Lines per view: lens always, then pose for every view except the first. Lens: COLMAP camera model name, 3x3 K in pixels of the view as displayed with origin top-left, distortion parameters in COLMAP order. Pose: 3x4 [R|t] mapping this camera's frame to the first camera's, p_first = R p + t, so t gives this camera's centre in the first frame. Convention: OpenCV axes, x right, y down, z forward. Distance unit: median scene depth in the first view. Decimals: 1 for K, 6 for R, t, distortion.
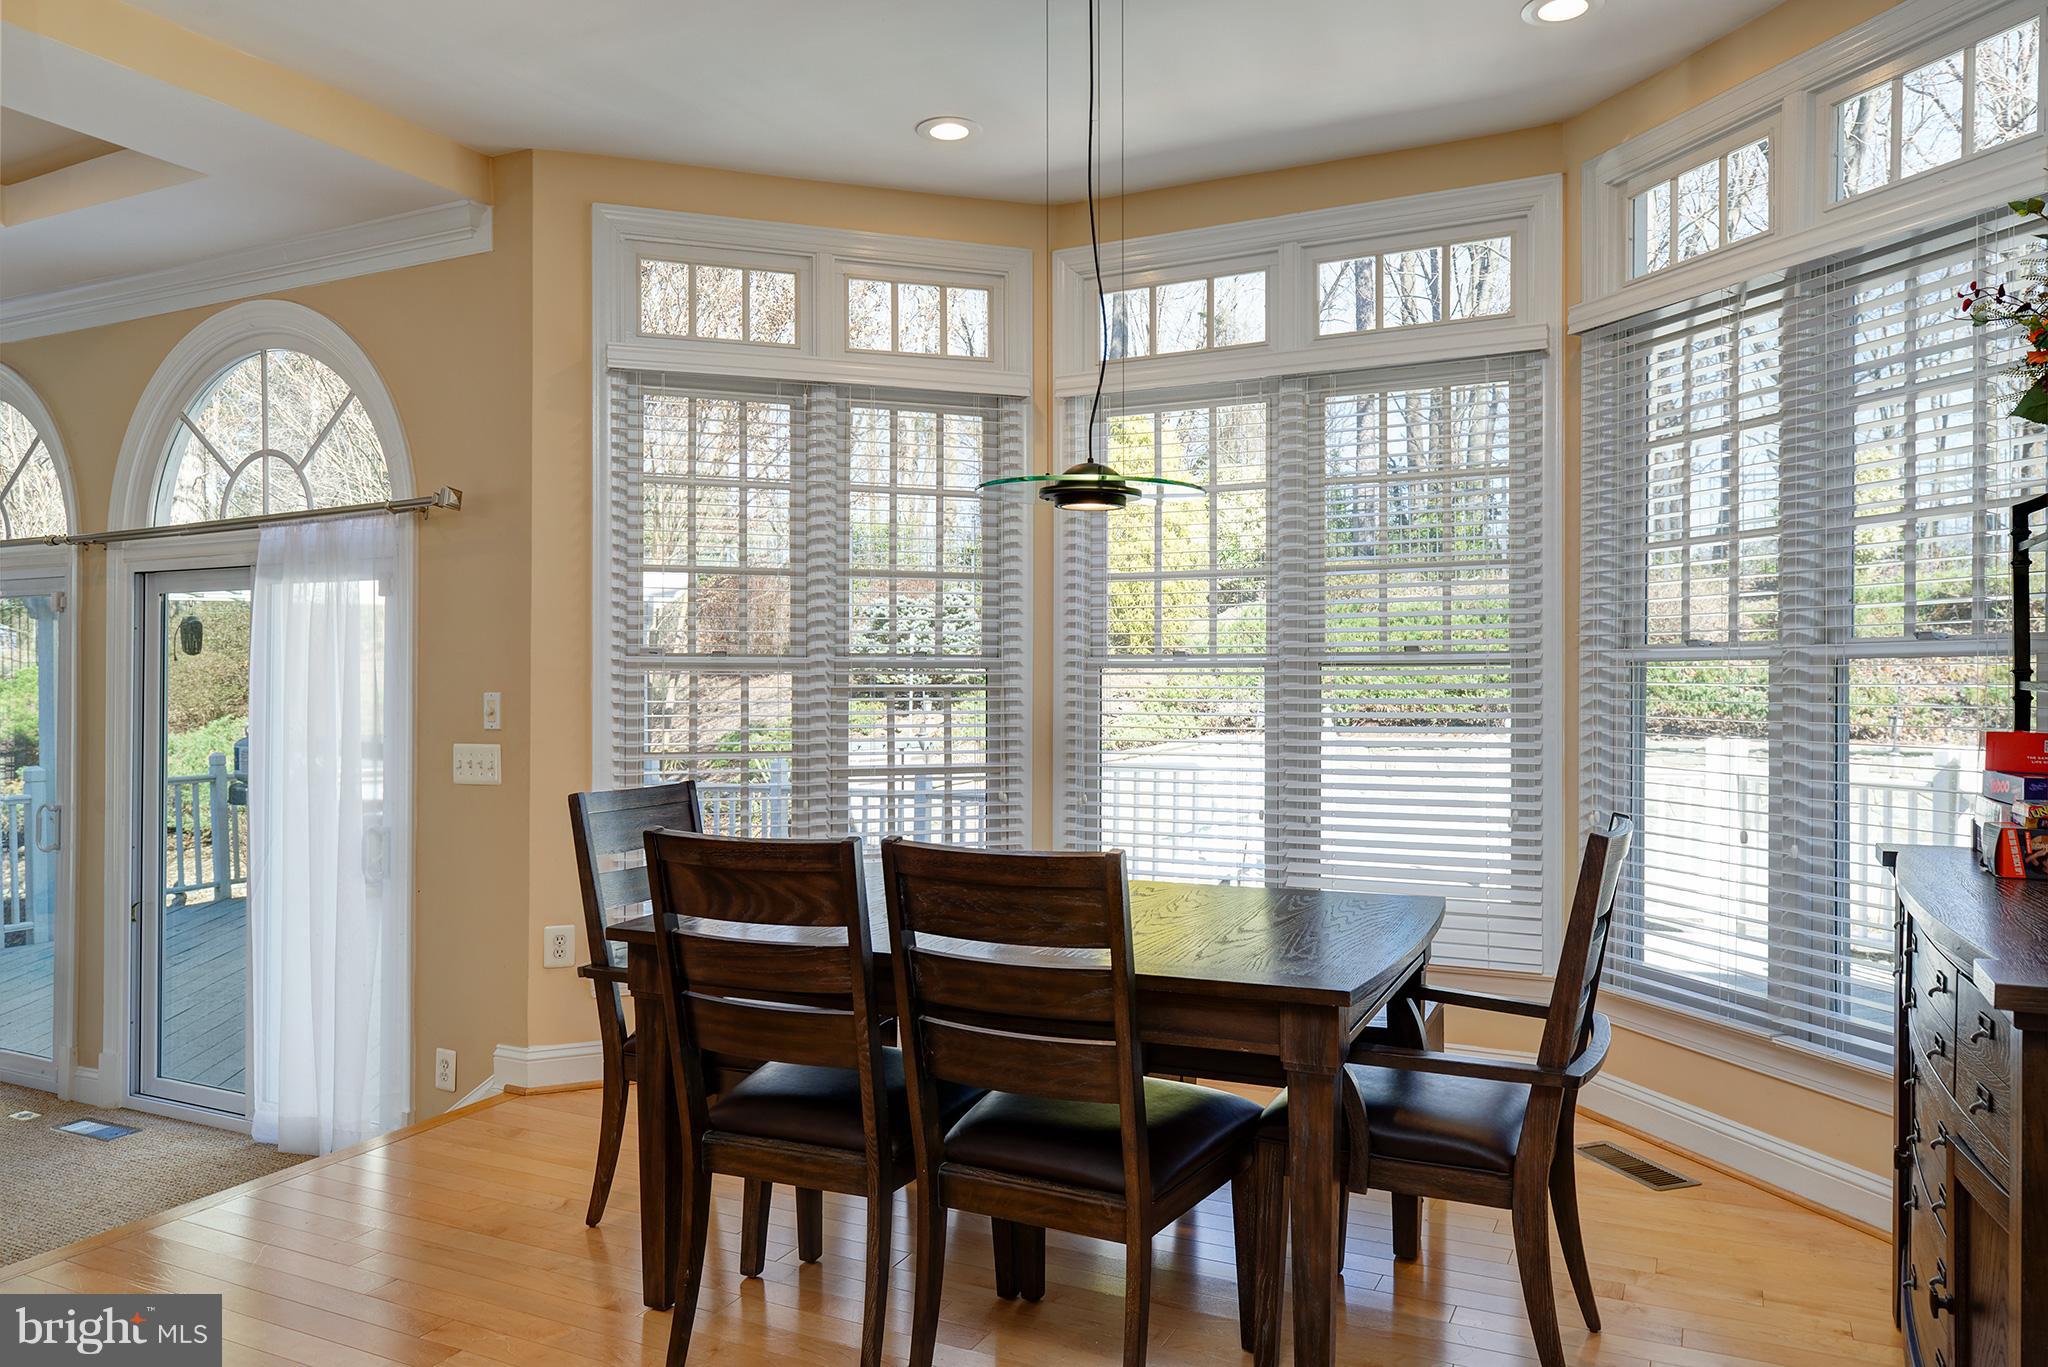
lens RADIAL K [[1411.6, 0, 1024.0], [0, 1411.6, 683.5], [0, 0, 1]] dist [-0.004534, -0.001818]
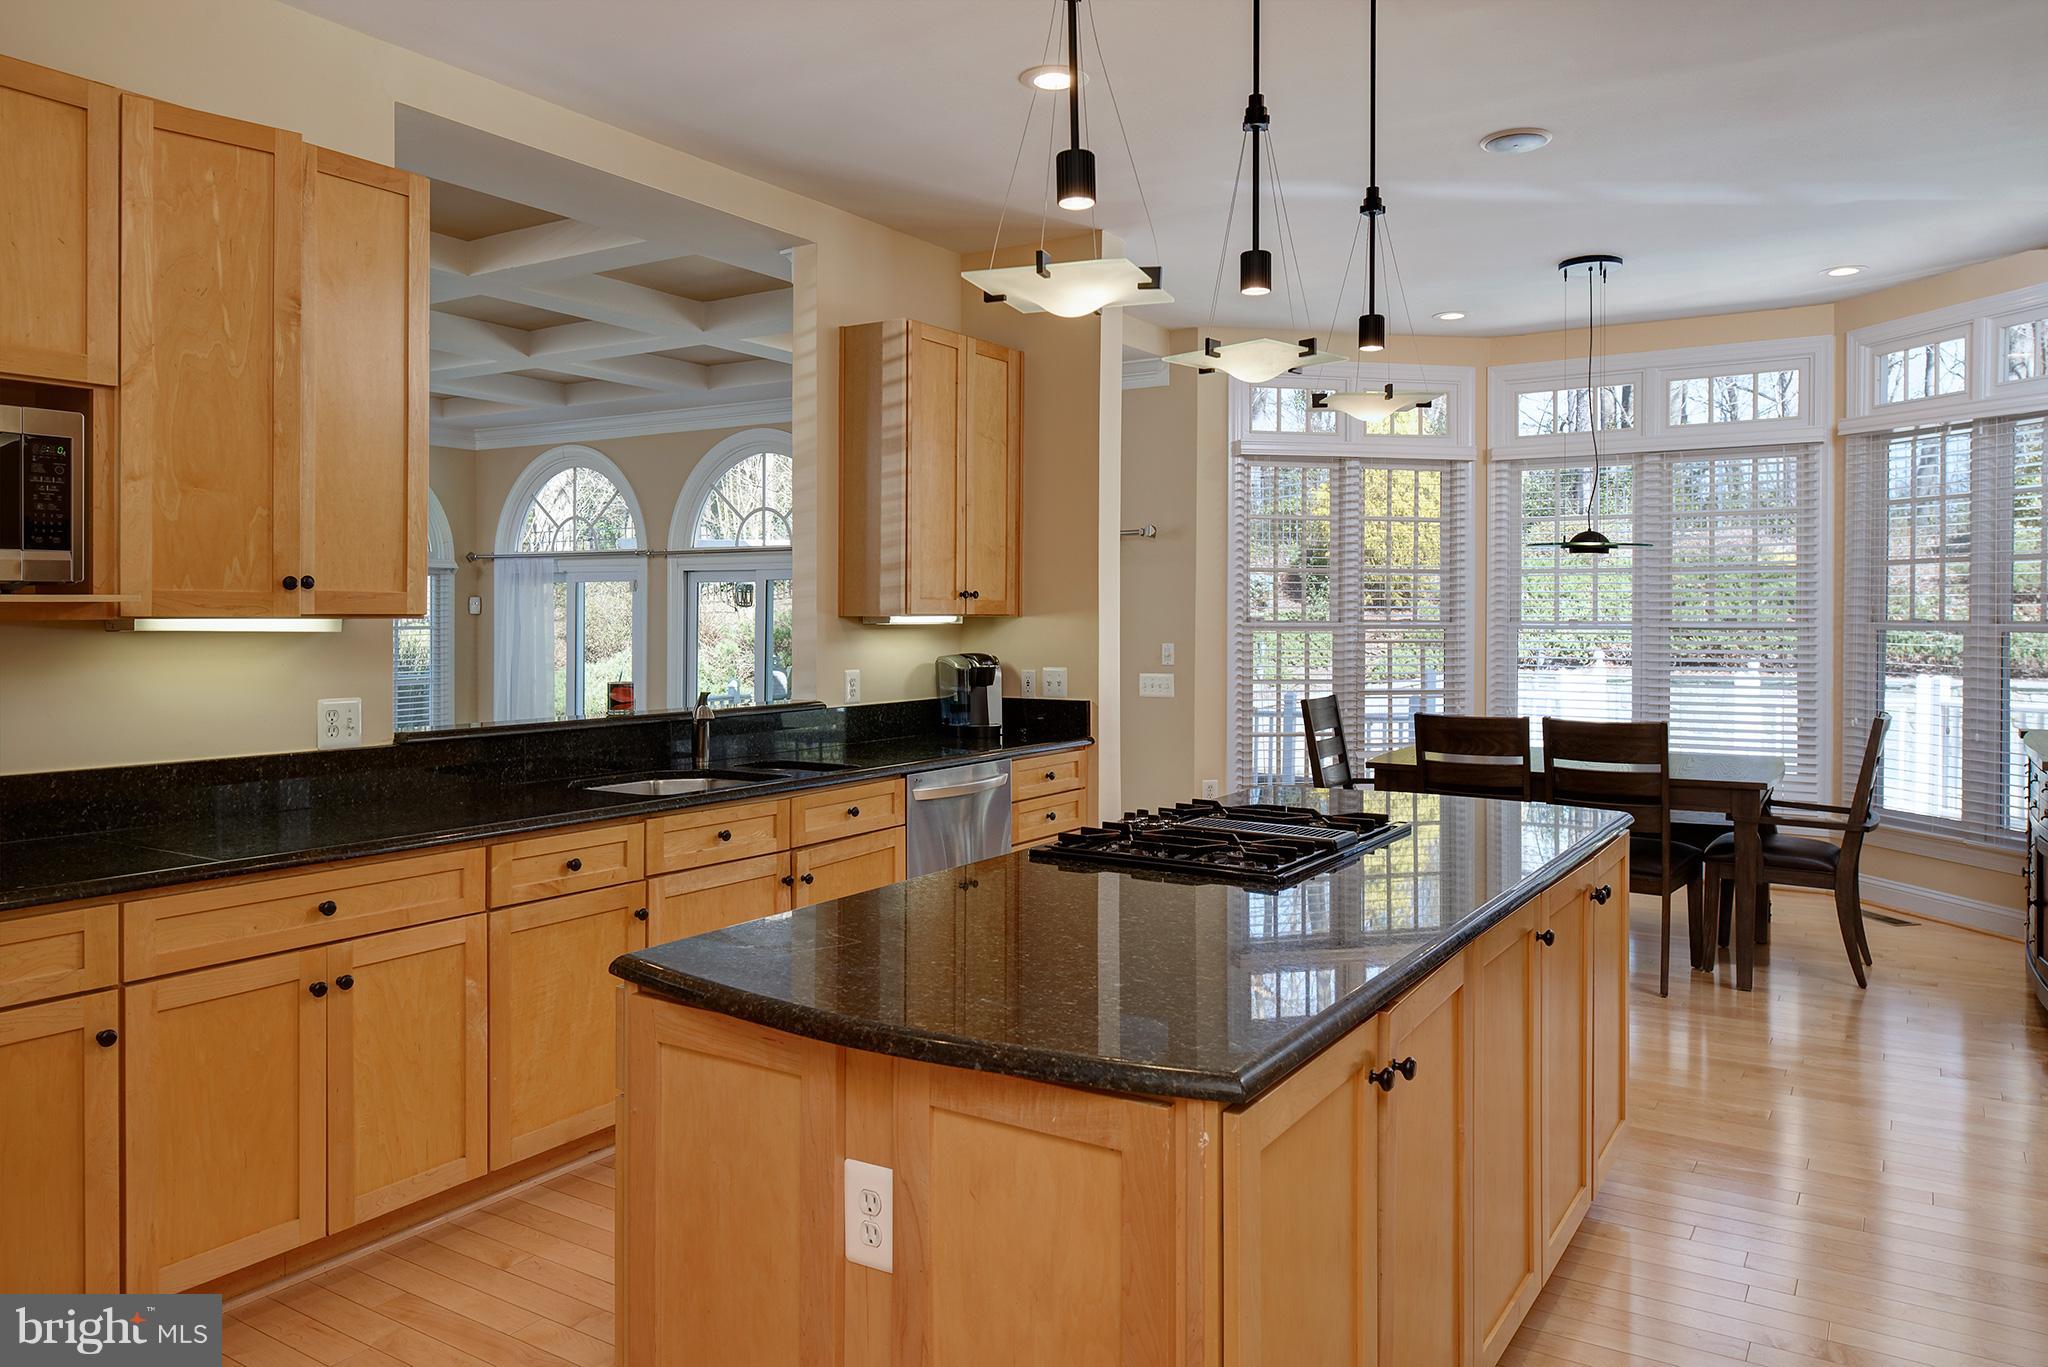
lens RADIAL K [[1406.7, 0, 1024.8], [0, 1406.7, 626.7], [0, 0, 1]] dist [0.004718, 0.004434]
pose [[0.994409, 0.004181, -0.105518, -0.389358], [-0.003345, 0.999962, 0.008104, -0.028769], [0.105548, -0.007706, 0.994384, -0.754696]]
